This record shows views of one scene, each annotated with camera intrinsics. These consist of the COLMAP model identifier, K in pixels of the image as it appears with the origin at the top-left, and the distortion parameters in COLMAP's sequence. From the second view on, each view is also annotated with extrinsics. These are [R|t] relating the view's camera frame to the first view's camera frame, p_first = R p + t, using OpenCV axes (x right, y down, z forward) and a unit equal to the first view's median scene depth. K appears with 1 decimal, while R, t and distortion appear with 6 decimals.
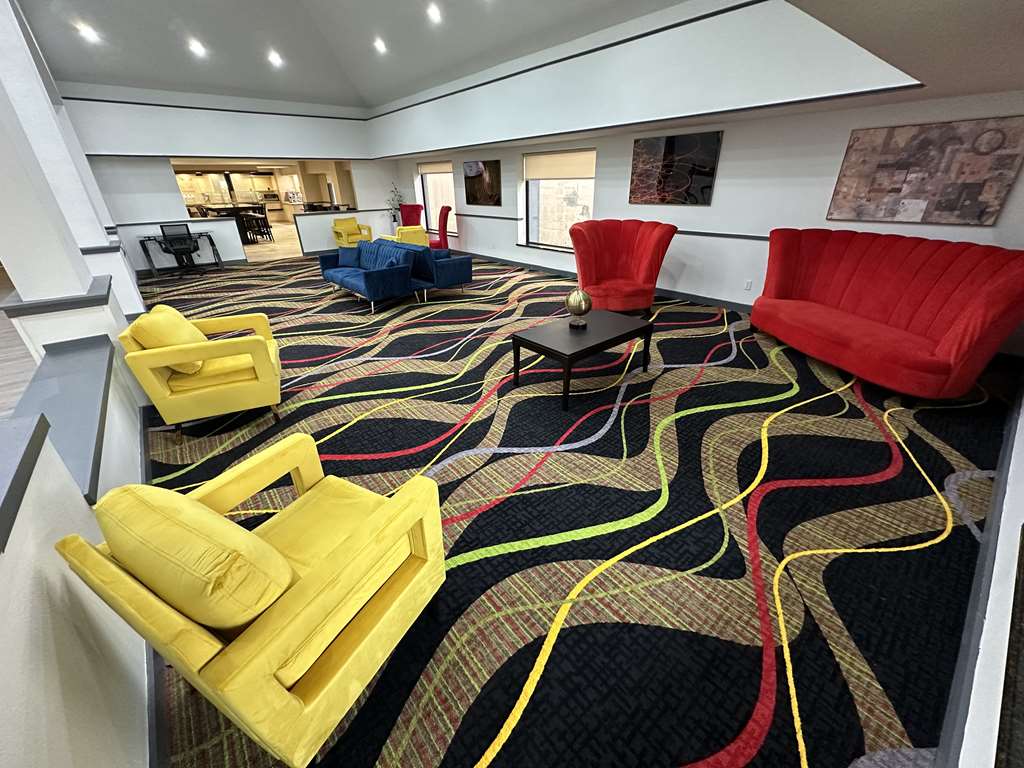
lens RADIAL K [[408.6, 0, 510.8], [0, 408.6, 384.7], [0, 0, 1]] dist [-0.001901, -0.000134]
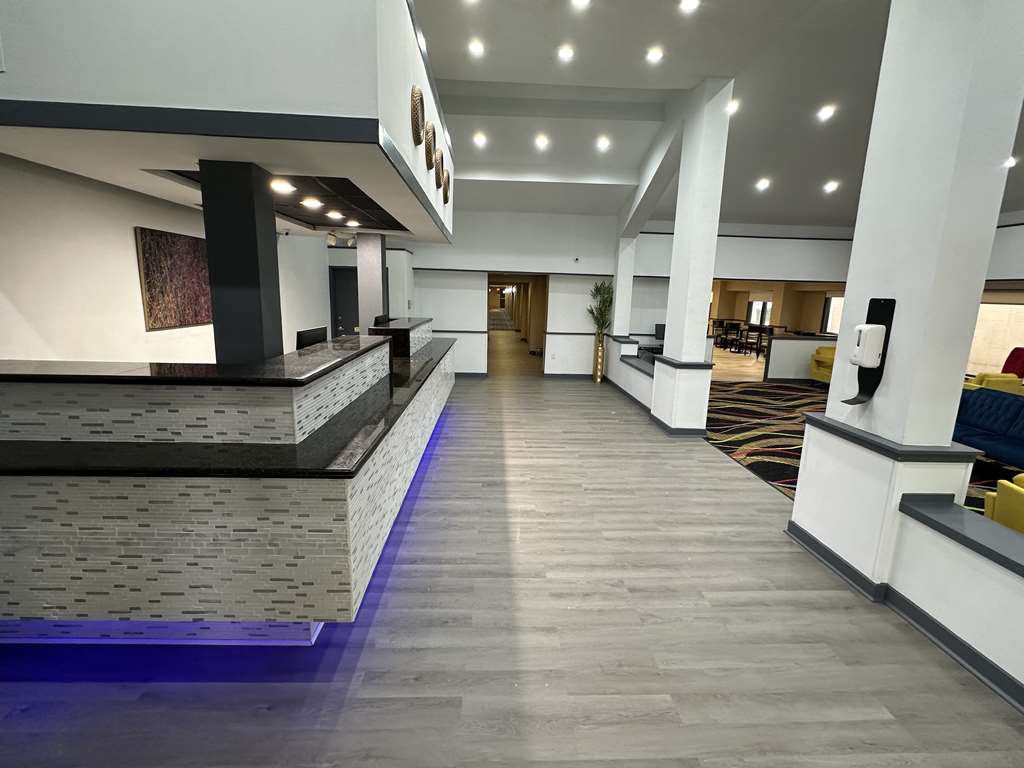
lens RADIAL K [[489.1, 0, 510.9], [0, 489.1, 386.4], [0, 0, 1]] dist [-0.001467, -0.000523]
pose [[0.790788, 0.156356, -0.591782, -0.743362], [-0.310456, 0.935690, -0.167637, 0.076460], [0.527514, 0.316288, 0.788474, -0.213855]]
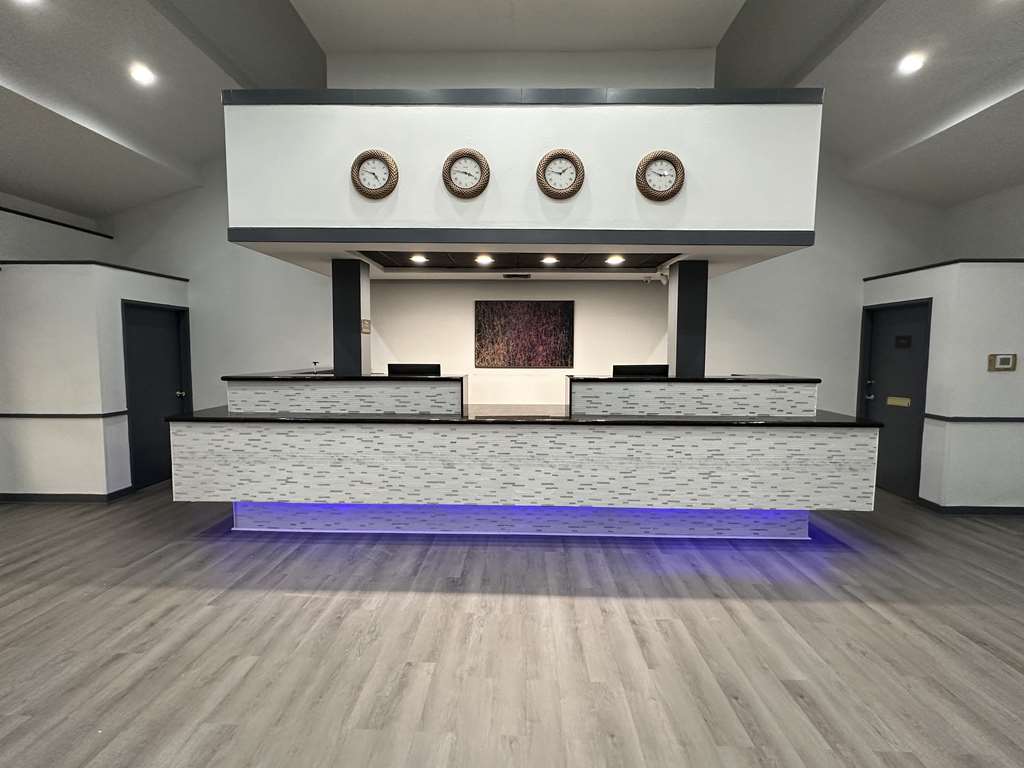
lens RADIAL K [[489.1, 0, 512.0], [0, 489.1, 380.5], [0, 0, 1]] dist [-0.001467, -0.000523]
pose [[-0.665787, 0.067236, -0.743107, -0.871325], [-0.323872, 0.871177, 0.368996, -0.479625], [0.672187, 0.486344, -0.558242, 0.986879]]
